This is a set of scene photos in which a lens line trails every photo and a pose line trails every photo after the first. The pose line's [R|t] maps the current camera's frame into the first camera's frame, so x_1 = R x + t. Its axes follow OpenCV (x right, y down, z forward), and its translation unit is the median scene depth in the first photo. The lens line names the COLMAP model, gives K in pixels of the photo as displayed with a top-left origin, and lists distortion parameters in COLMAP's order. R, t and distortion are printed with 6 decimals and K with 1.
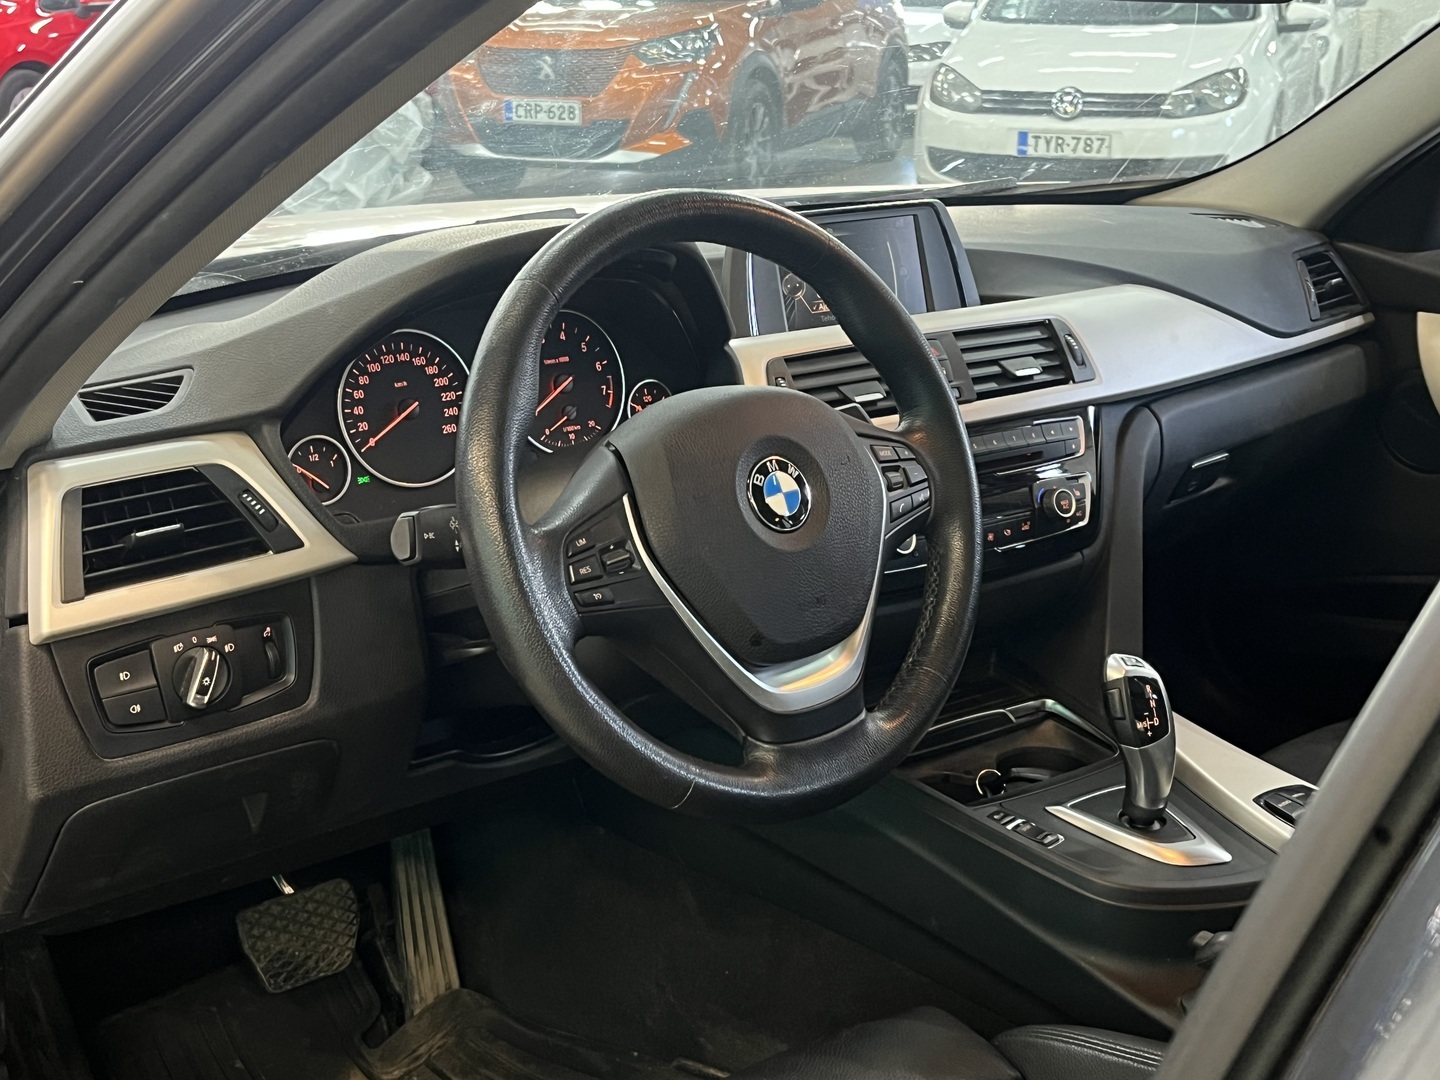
lens RADIAL K [[1759.3, 0, 714.4], [0, 1759.3, 541.3], [0, 0, 1]] dist [0.016318, 0.000000]
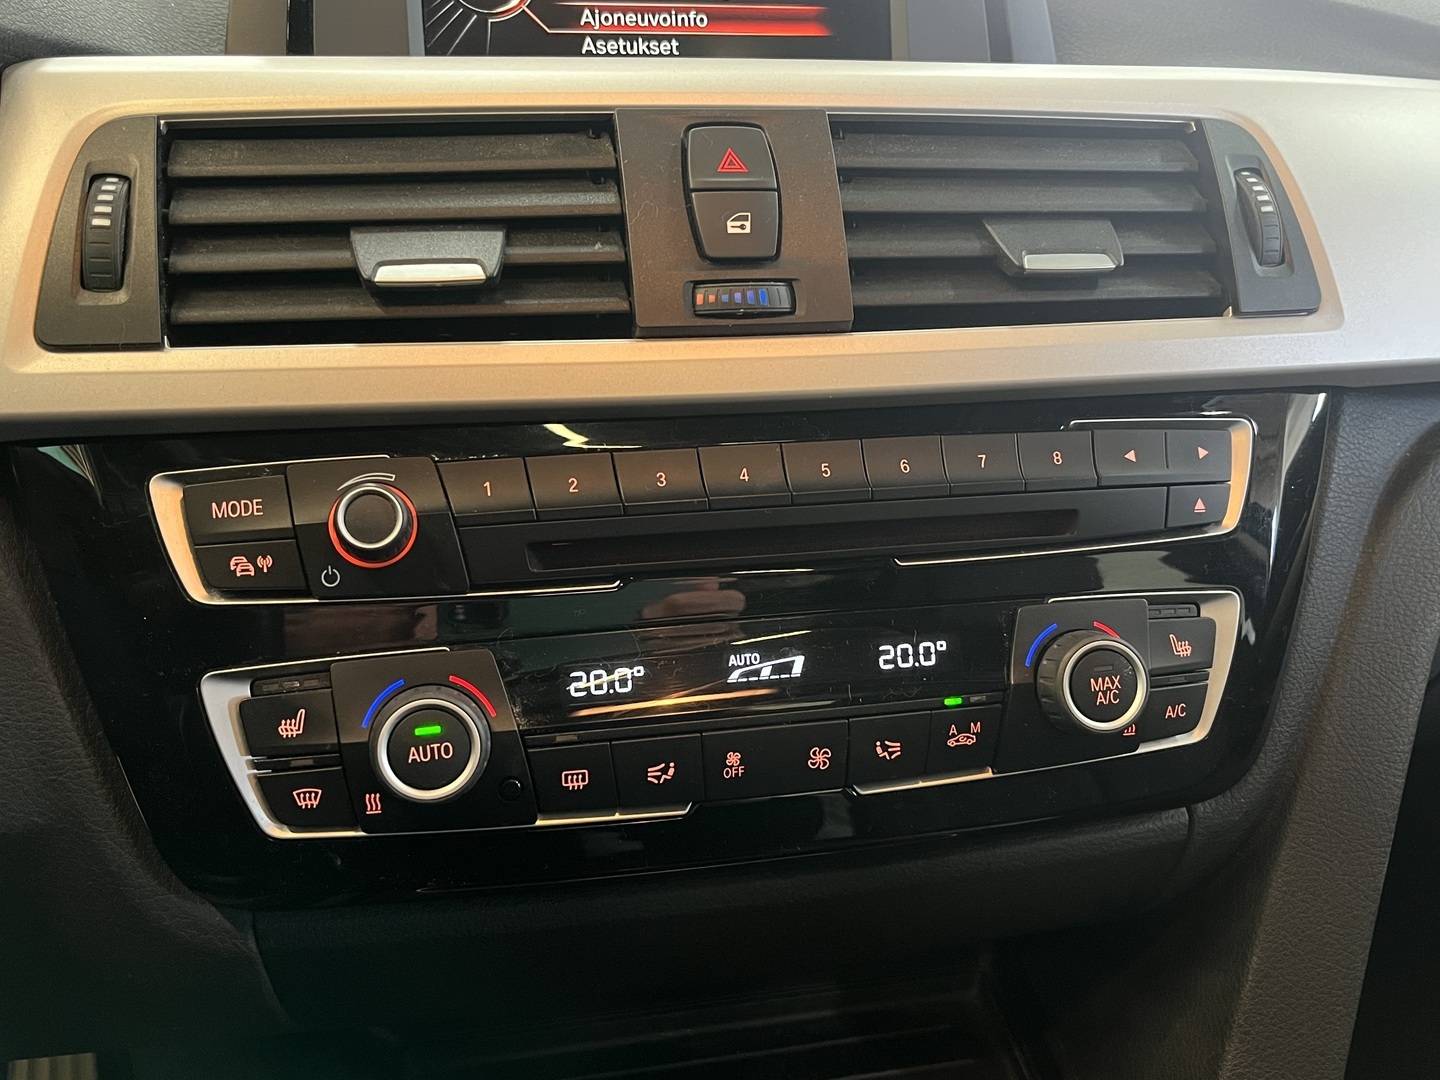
lens RADIAL K [[1349.3, 0, 720.5], [0, 1349.3, 534.0], [0, 0, 1]] dist [0.011841, 0.000000]
pose [[0.928178, 0.157473, -0.337176, 0.207181], [-0.132515, 0.986525, 0.095956, -0.061352], [0.347744, -0.044384, 0.936539, 0.730701]]
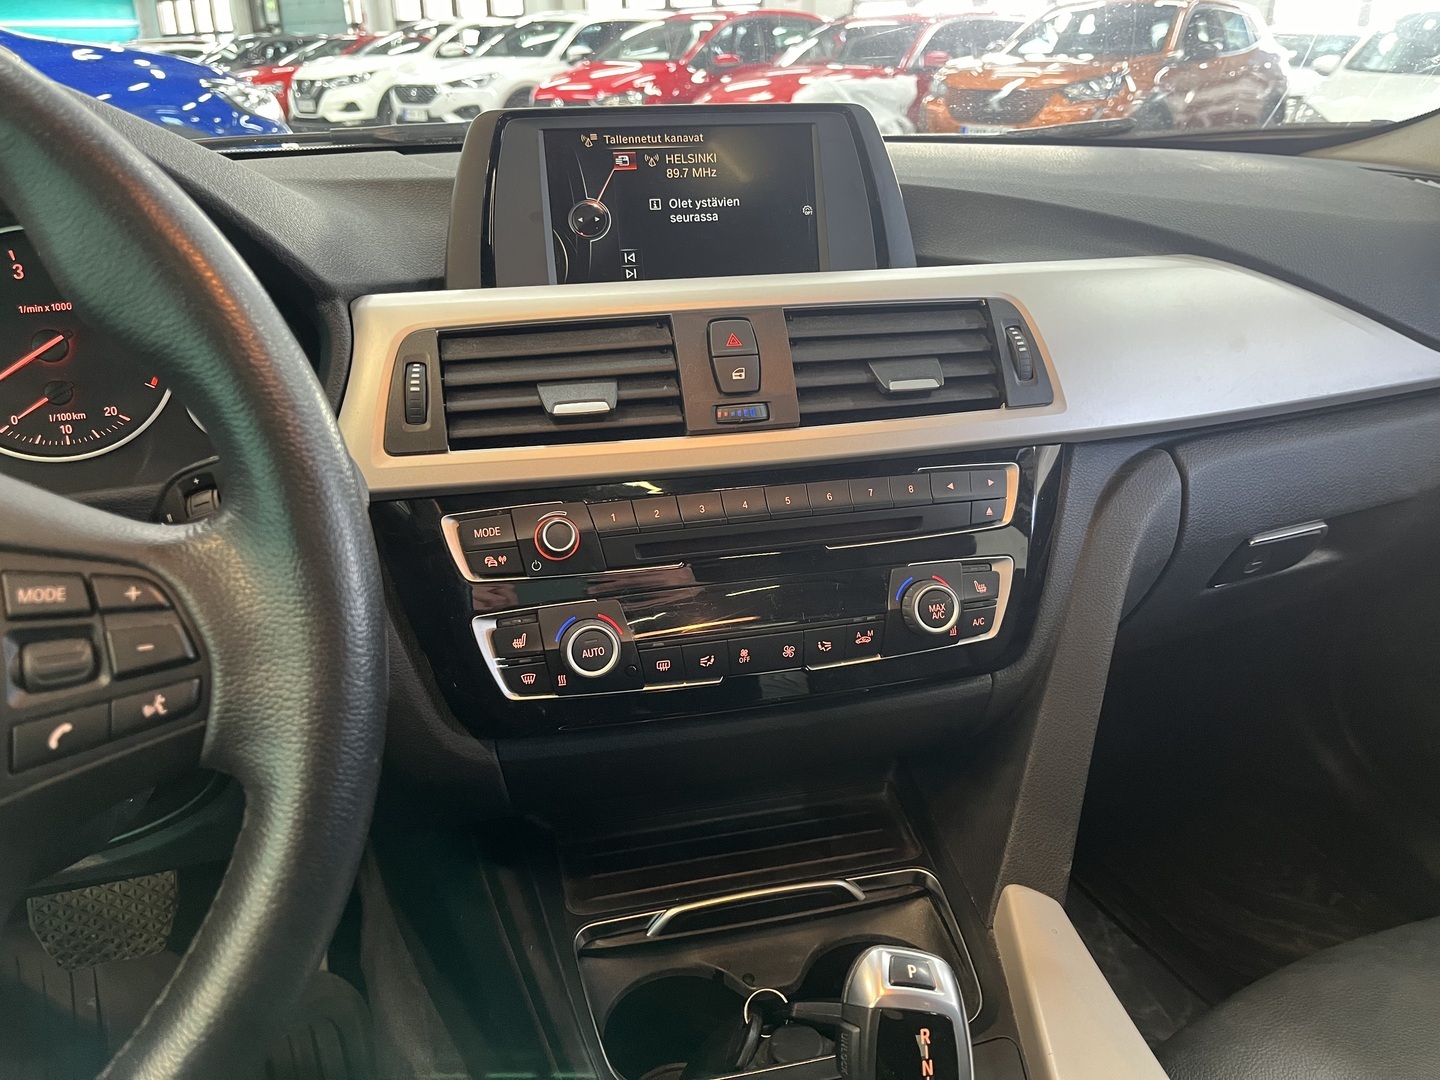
lens RADIAL K [[1096.4, 0, 730.5], [0, 1096.4, 539.2], [0, 0, 1]] dist [0.007663, -0.015429]
pose [[0.938871, 0.138710, -0.315090, 0.241527], [-0.104548, 0.986893, 0.122933, -0.082242], [0.328012, -0.082477, 0.941066, 0.608842]]
